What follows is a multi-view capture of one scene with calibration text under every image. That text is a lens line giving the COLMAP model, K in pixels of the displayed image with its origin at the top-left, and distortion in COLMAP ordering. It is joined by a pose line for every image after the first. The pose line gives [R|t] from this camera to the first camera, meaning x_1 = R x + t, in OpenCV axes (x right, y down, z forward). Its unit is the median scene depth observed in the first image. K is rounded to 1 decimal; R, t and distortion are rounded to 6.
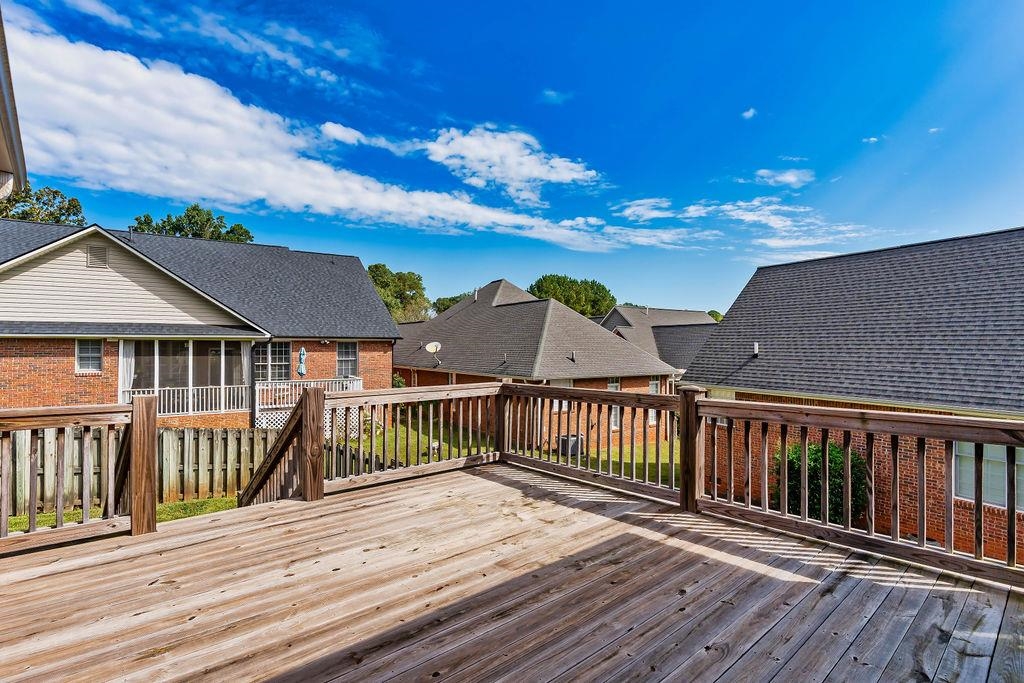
lens RADIAL K [[496.8, 0, 509.7], [0, 496.8, 345.1], [0, 0, 1]] dist [-0.002496, 0.004555]
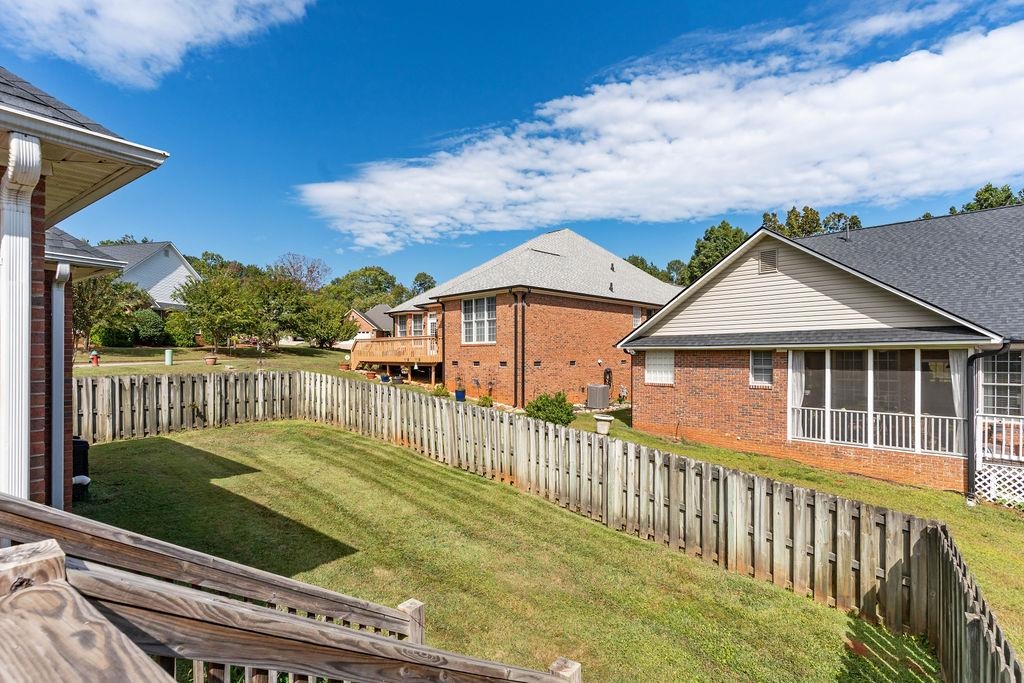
lens RADIAL K [[496.8, 0, 518.9], [0, 496.8, 356.6], [0, 0, 1]] dist [-0.002496, 0.004555]
pose [[0.223661, -0.000852, -0.974667, -0.027129], [0.005724, 0.999984, 0.000440, -0.002720], [0.974650, -0.005678, 0.223662, 0.335398]]
